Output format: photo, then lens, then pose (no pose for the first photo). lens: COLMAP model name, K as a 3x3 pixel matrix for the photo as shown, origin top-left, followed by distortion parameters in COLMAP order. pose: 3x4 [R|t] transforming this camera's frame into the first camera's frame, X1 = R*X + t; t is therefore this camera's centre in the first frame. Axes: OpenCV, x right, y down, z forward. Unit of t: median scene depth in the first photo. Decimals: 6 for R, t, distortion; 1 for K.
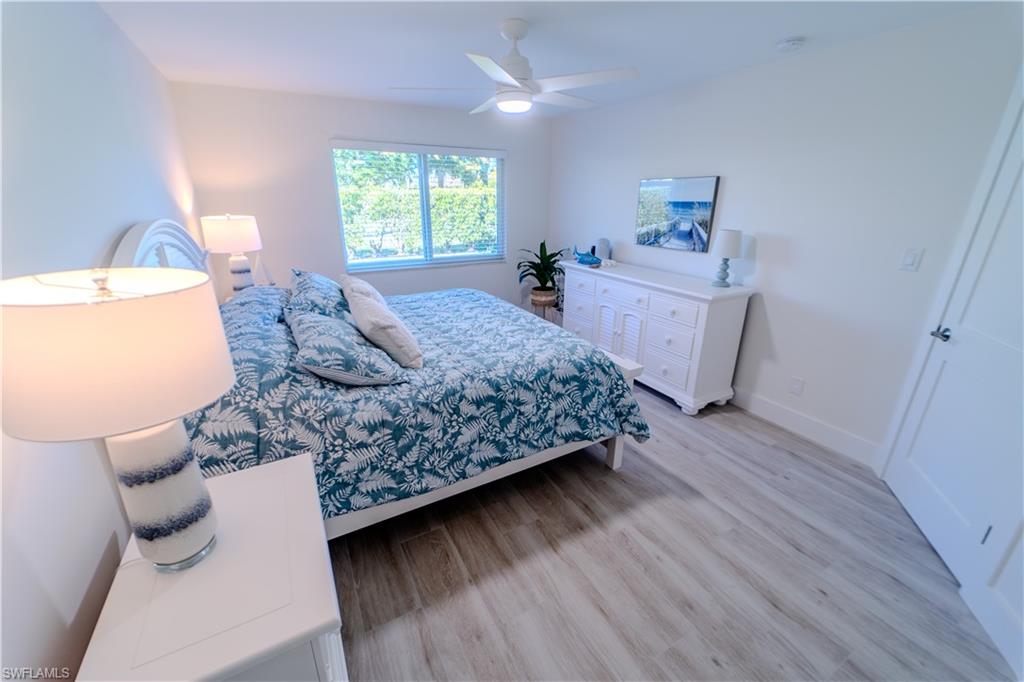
lens RADIAL K [[412.9, 0, 511.0], [0, 412.9, 343.1], [0, 0, 1]] dist [0.004554, 0.000027]
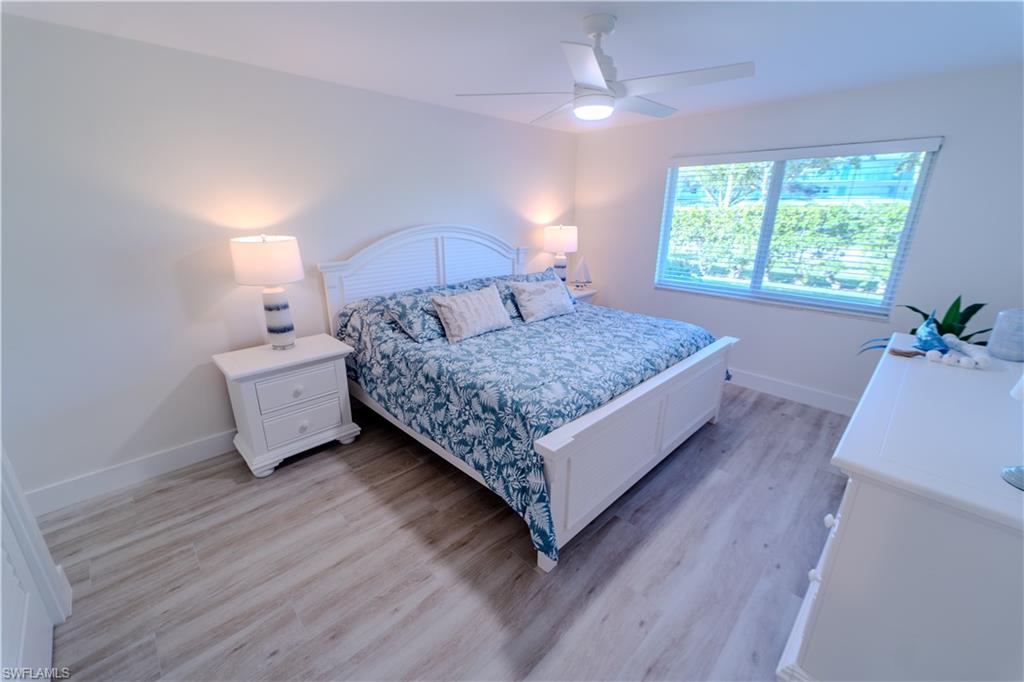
lens RADIAL K [[412.9, 0, 507.5], [0, 412.9, 345.9], [0, 0, 1]] dist [0.004554, 0.000027]
pose [[0.258280, 0.303484, -0.917163, 1.021759], [-0.329395, 0.920150, 0.211712, -0.267694], [0.908179, 0.247428, 0.337623, 0.738793]]
